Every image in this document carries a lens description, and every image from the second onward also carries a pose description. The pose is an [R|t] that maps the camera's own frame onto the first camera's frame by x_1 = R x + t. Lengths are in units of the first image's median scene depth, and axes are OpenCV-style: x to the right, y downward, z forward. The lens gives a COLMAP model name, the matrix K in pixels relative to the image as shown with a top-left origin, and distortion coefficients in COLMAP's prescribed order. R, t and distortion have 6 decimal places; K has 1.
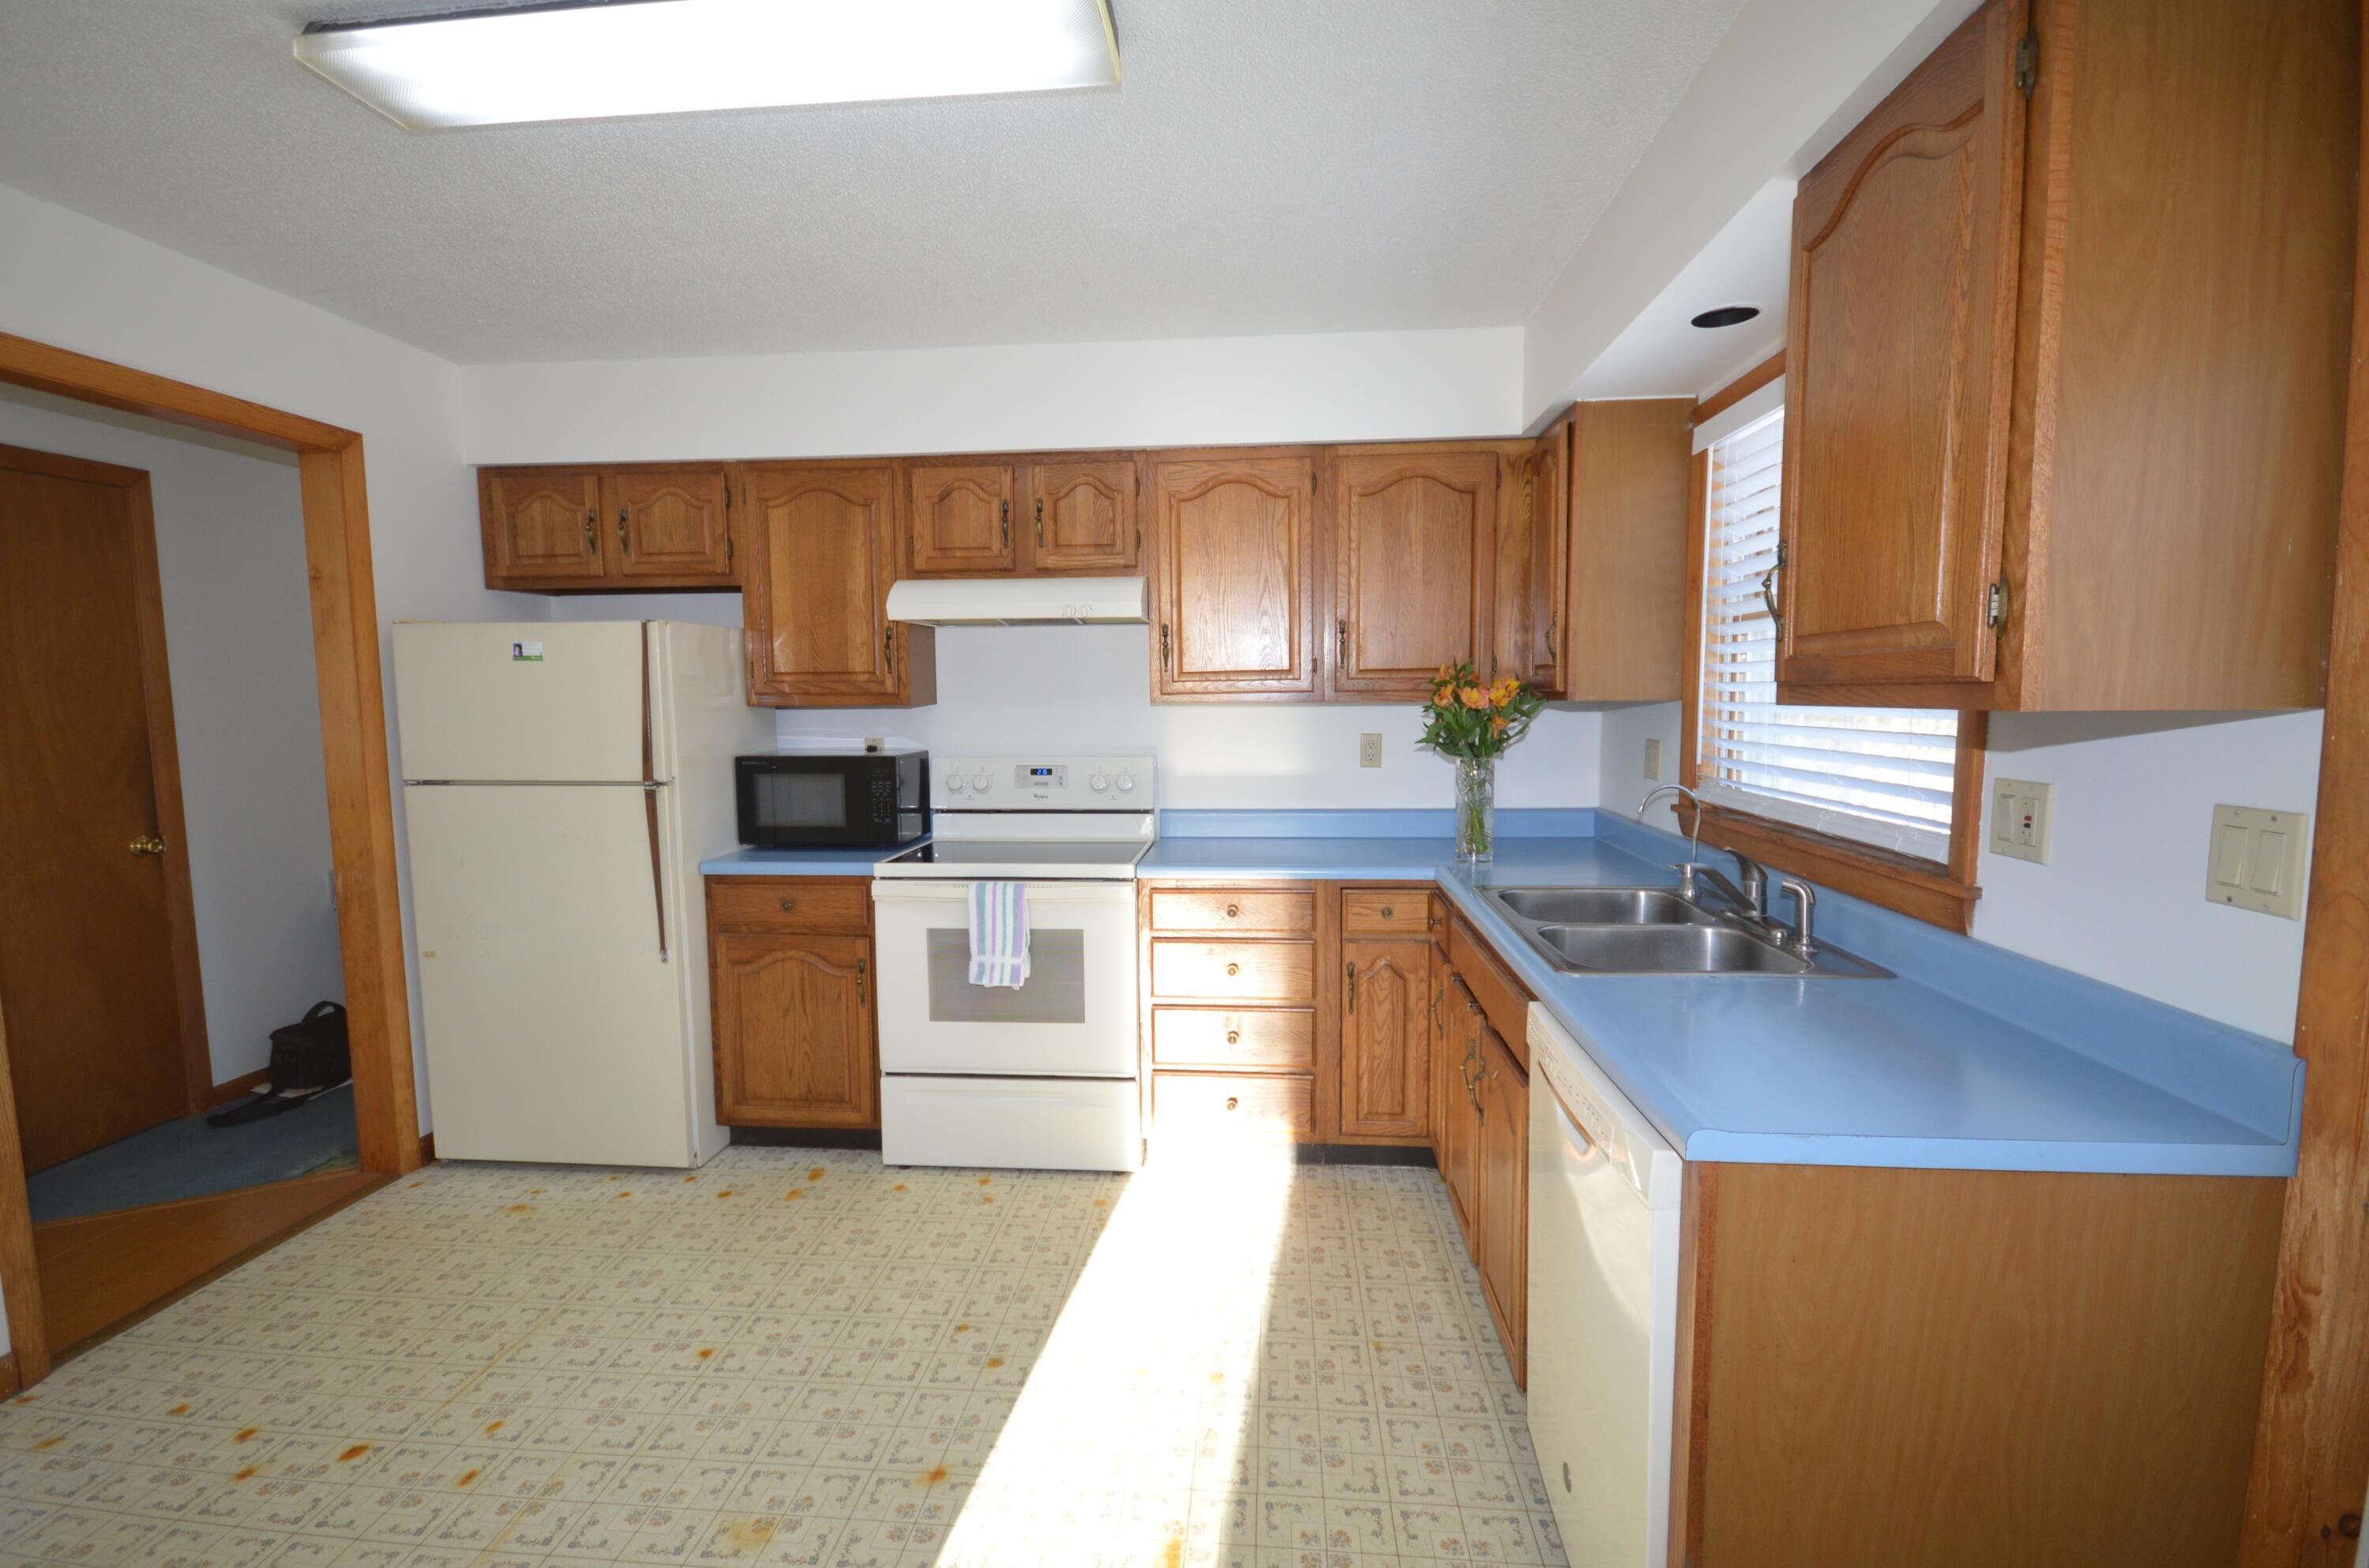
lens RADIAL K [[1052.5, 0, 1184.5], [0, 1052.5, 784.0], [0, 0, 1]] dist [0.021840, 0.000102]
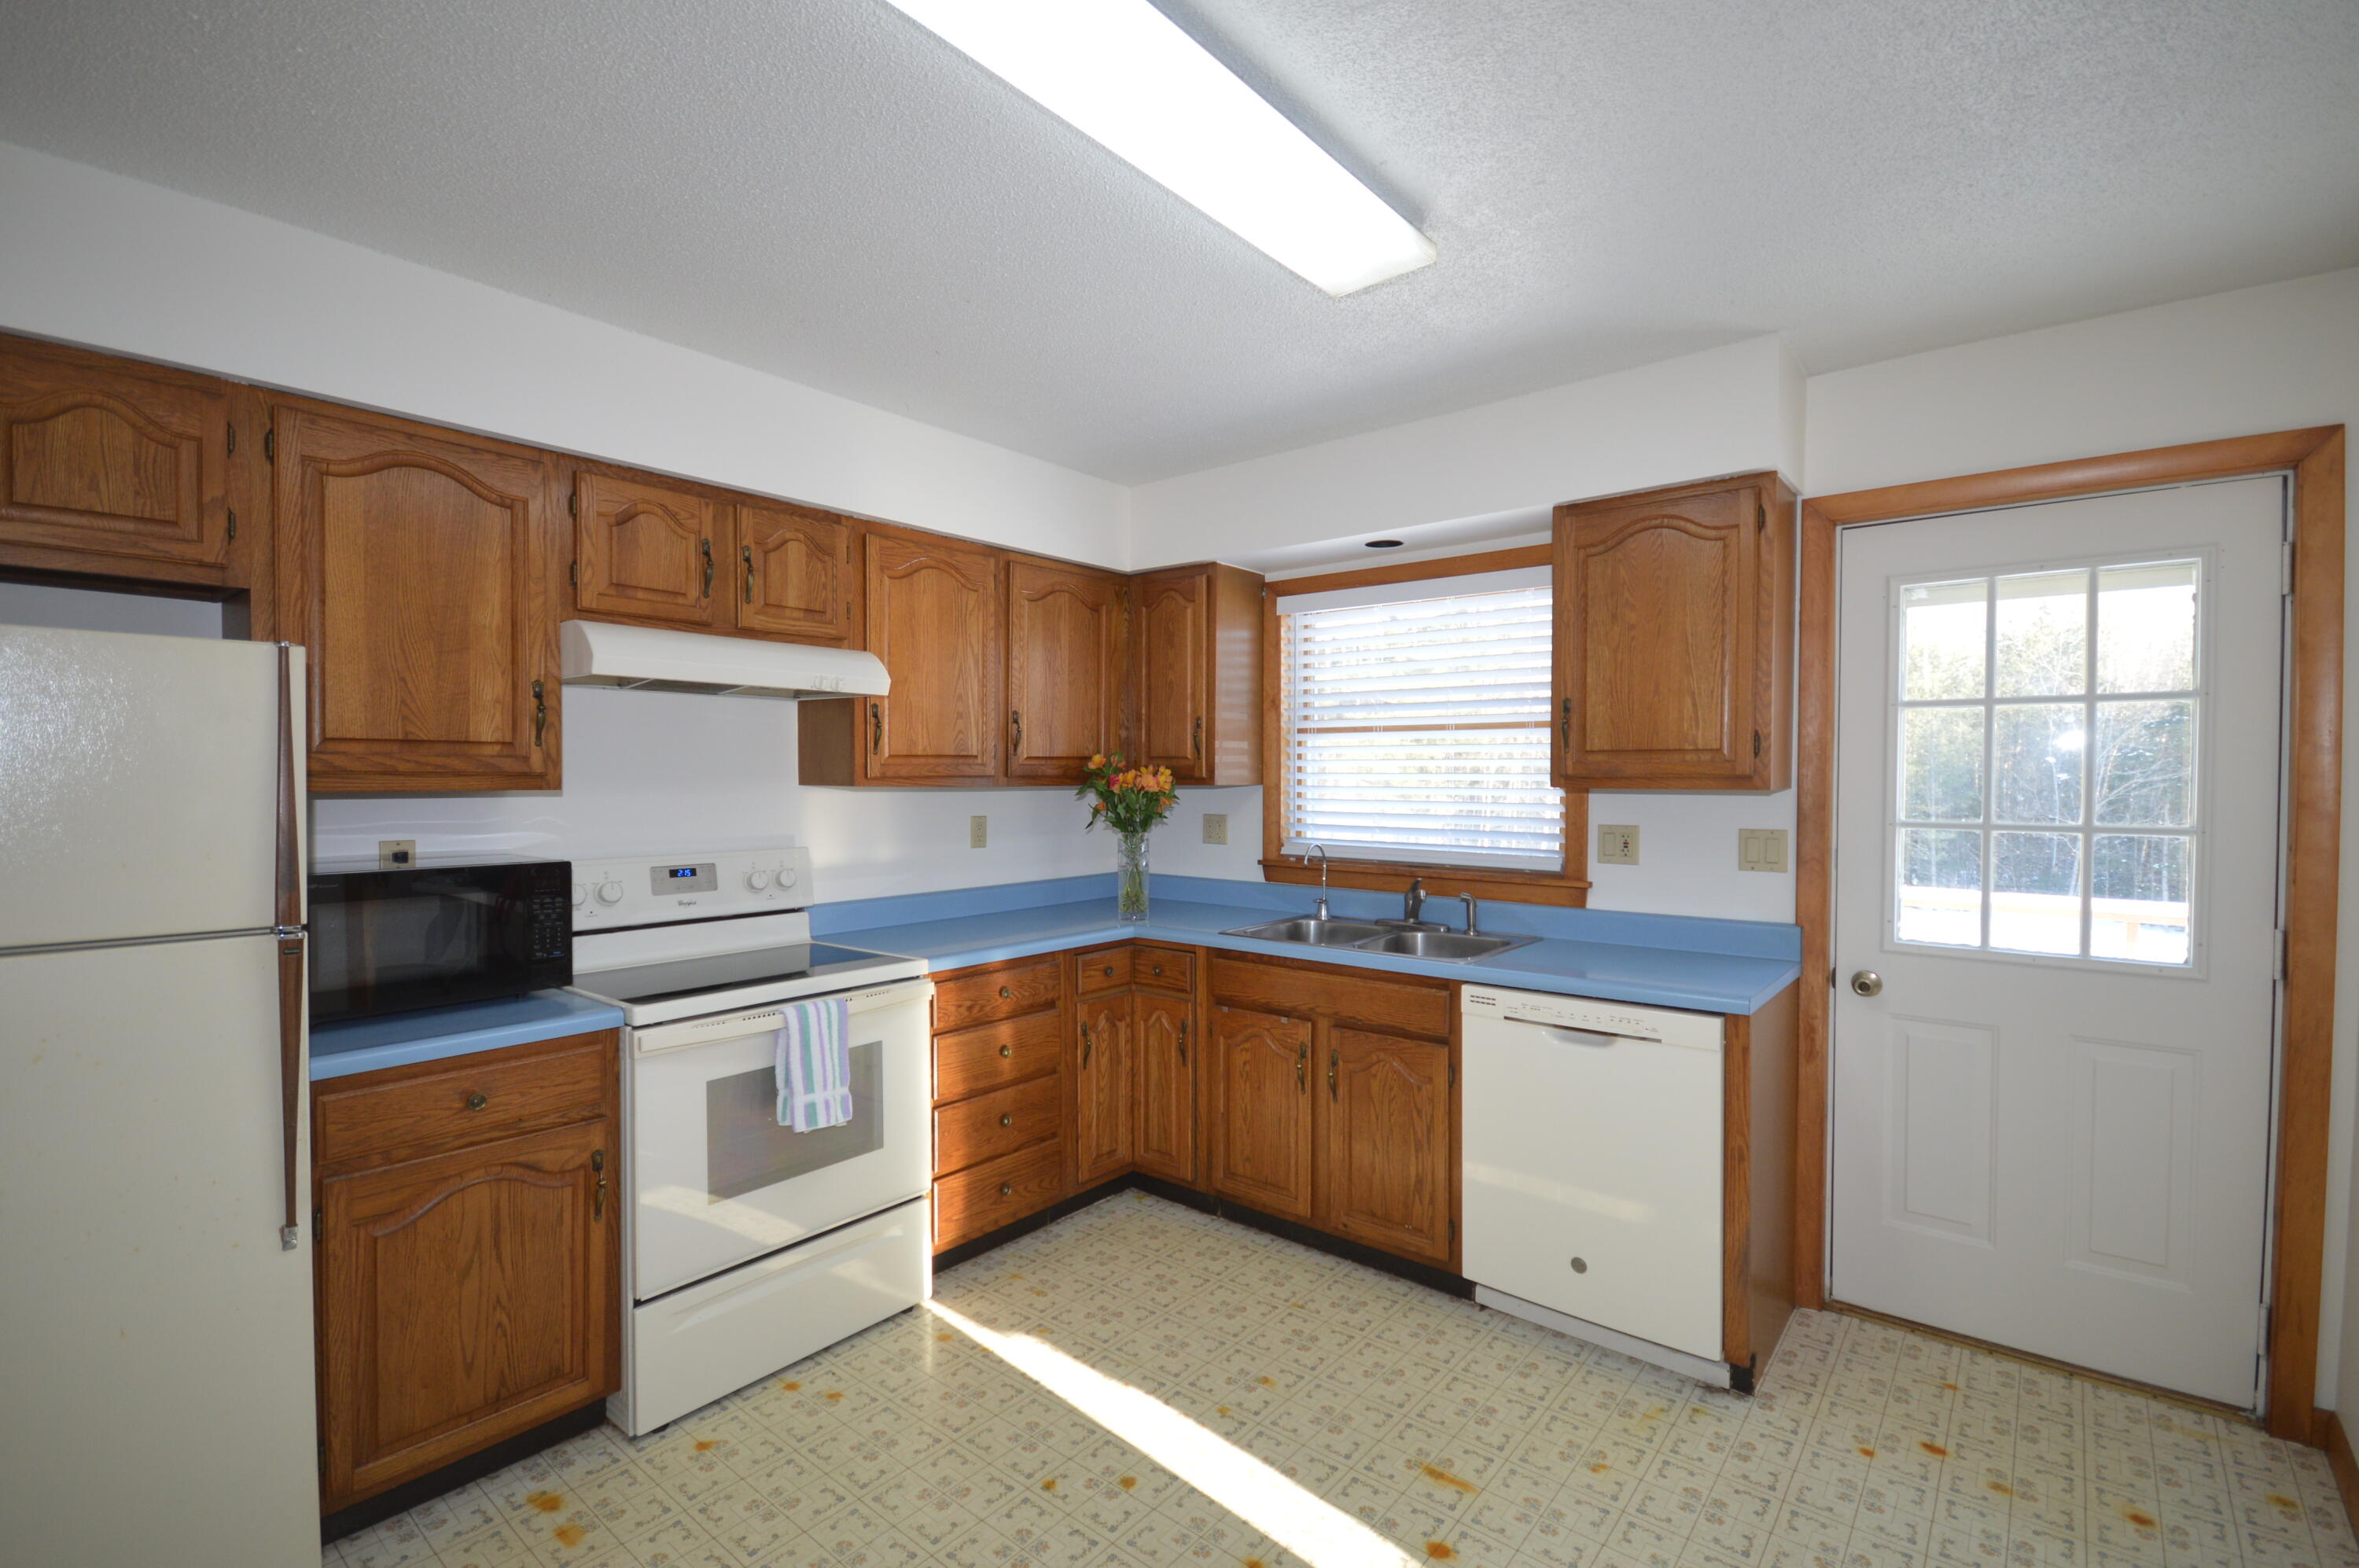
lens RADIAL K [[1024.1, 0, 1179.5], [0, 1024.1, 784.0], [0, 0, 1]] dist [0.009725, 0.000129]
pose [[0.578099, 0.002664, 0.815962, -0.629874], [0.062966, 0.996867, -0.047866, -0.020030], [-0.813534, 0.079049, 0.576120, 0.267845]]
